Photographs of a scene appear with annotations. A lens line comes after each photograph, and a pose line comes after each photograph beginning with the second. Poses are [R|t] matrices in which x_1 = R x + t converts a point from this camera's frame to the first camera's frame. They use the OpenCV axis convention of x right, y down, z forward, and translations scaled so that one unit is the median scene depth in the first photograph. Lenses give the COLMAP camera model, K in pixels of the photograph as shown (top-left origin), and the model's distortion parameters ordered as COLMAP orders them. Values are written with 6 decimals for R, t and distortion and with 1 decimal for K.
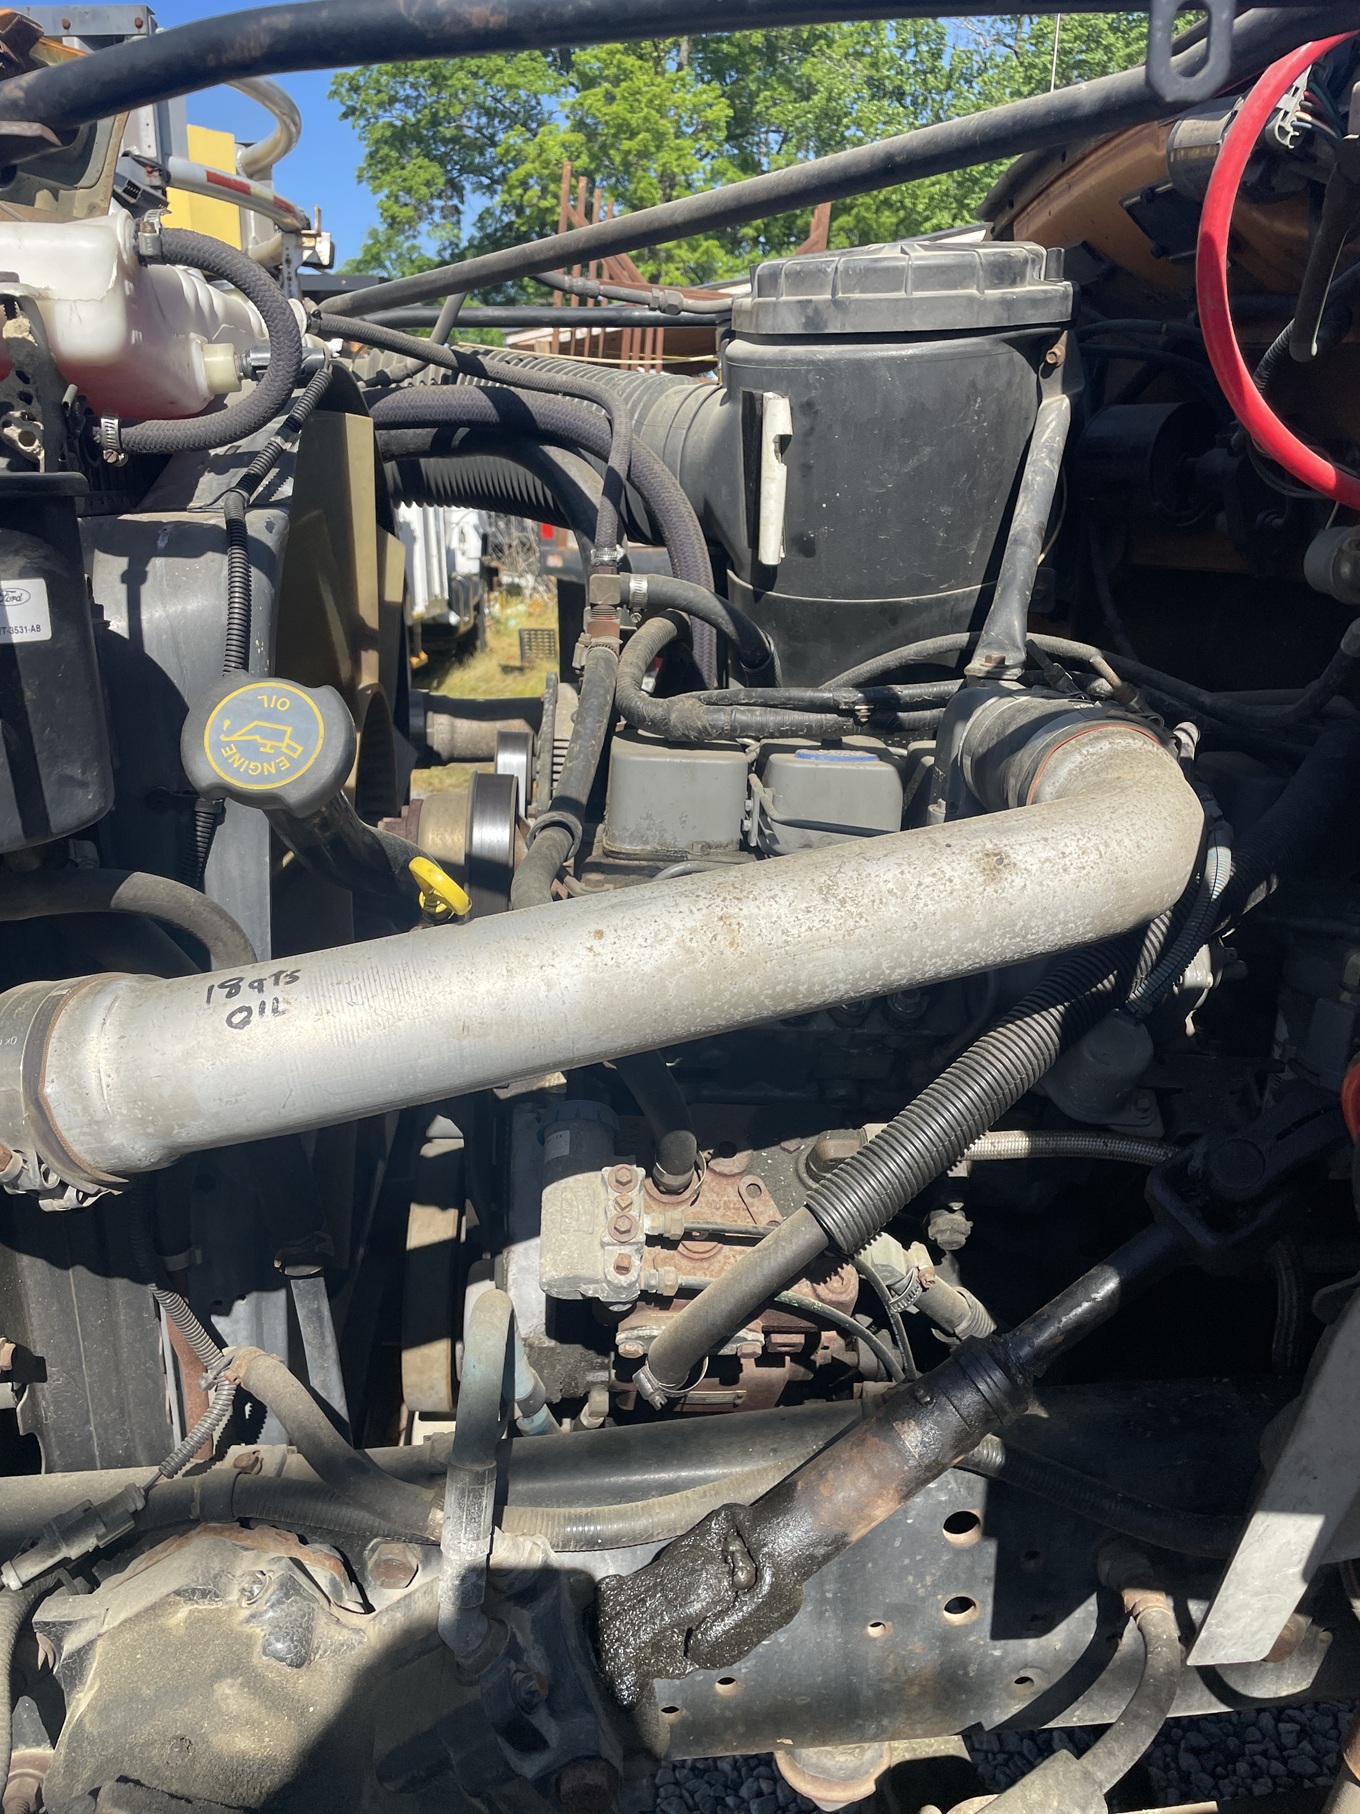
lens RADIAL K [[1381.3, 0, 680.0], [0, 1381.3, 907.0], [0, 0, 1]] dist [0.111358, -0.130670]
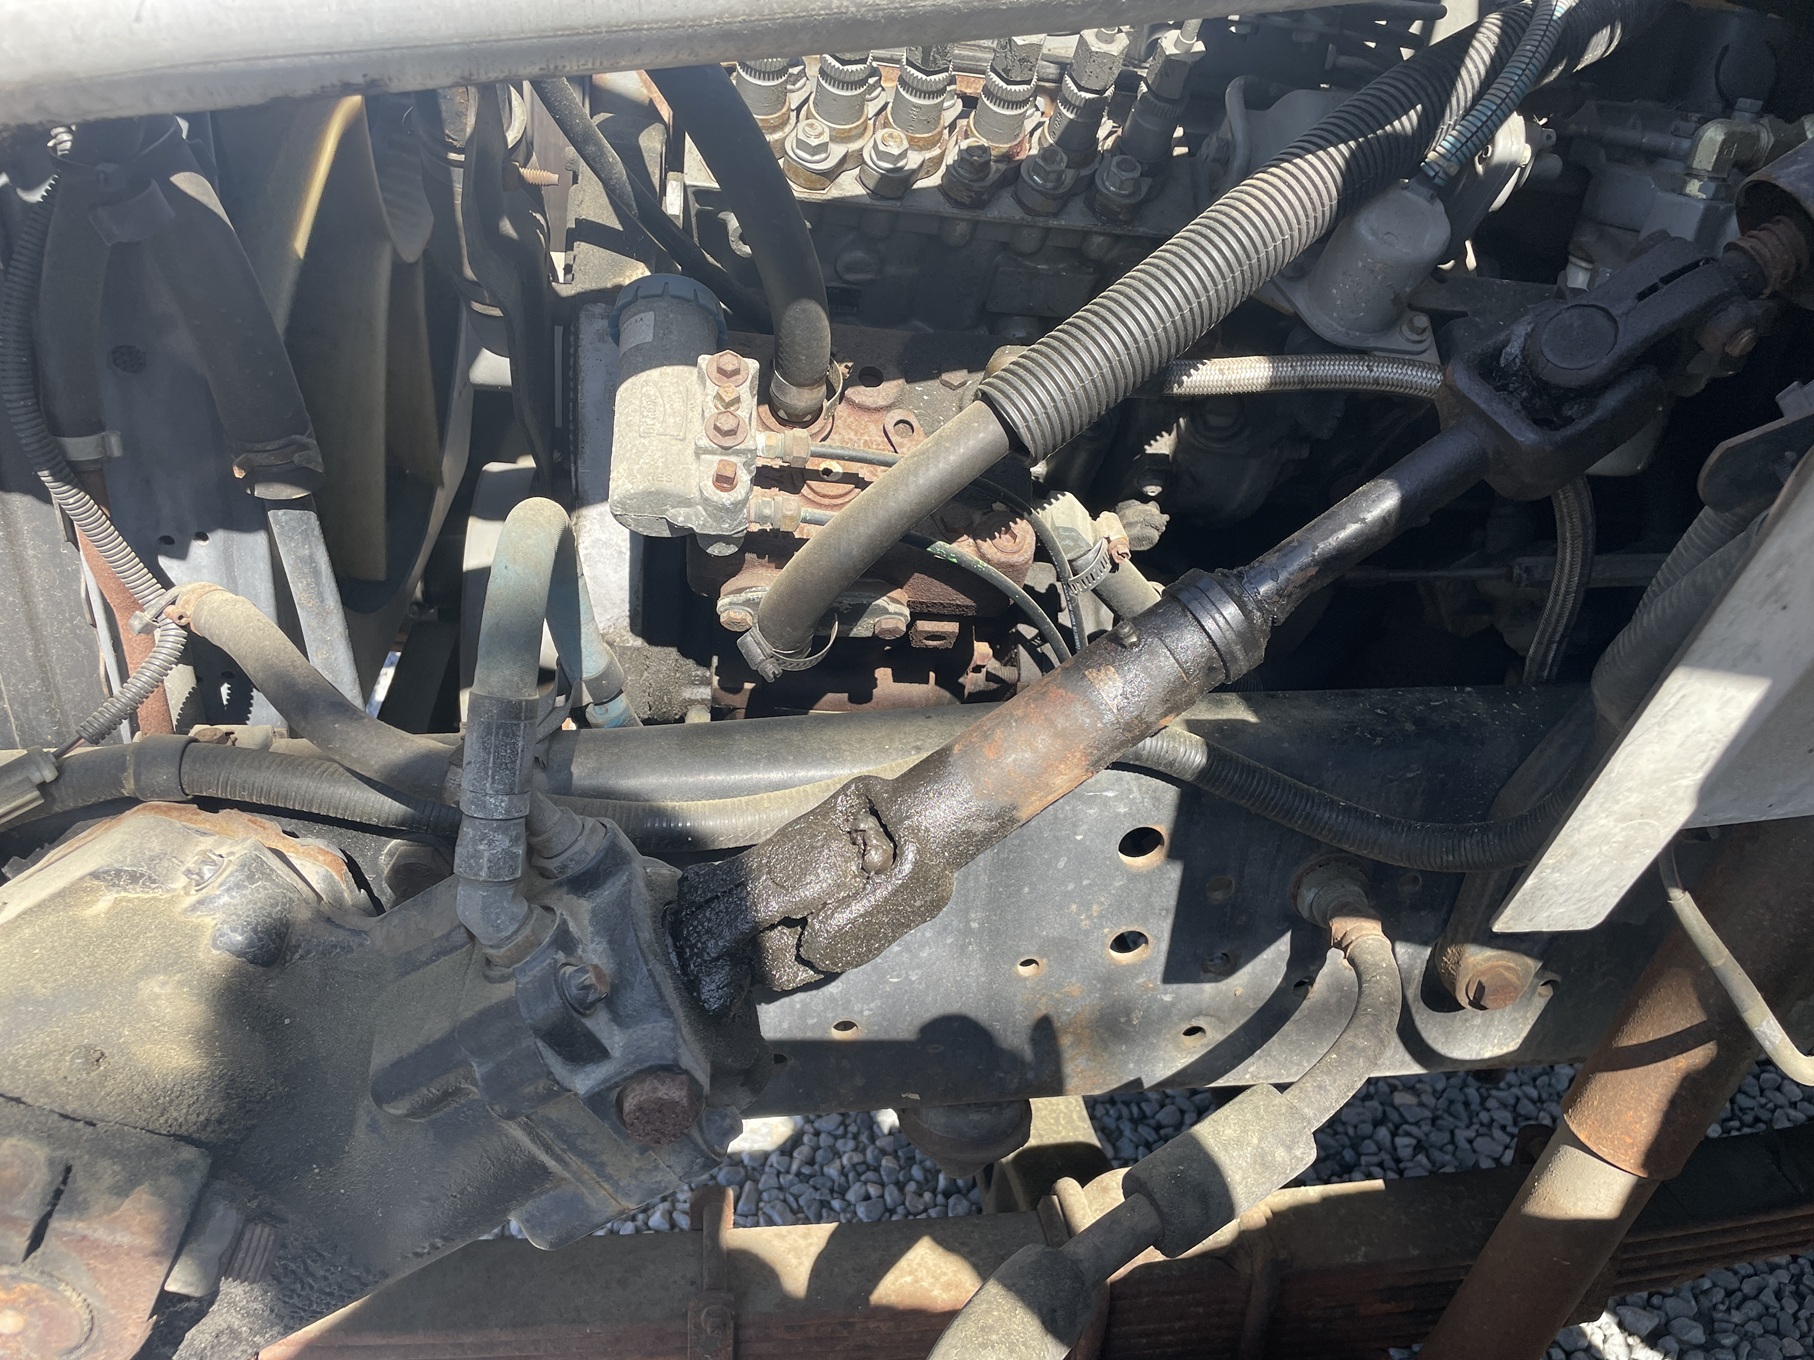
lens RADIAL K [[1381.3, 0, 910.0], [0, 1381.3, 671.3], [0, 0, 1]] dist [0.111358, -0.130670]
pose [[0.996528, 0.028782, 0.078128, 0.001339], [-0.042020, 0.983940, 0.173485, 0.210591], [-0.071880, -0.176166, 0.981733, 0.243774]]
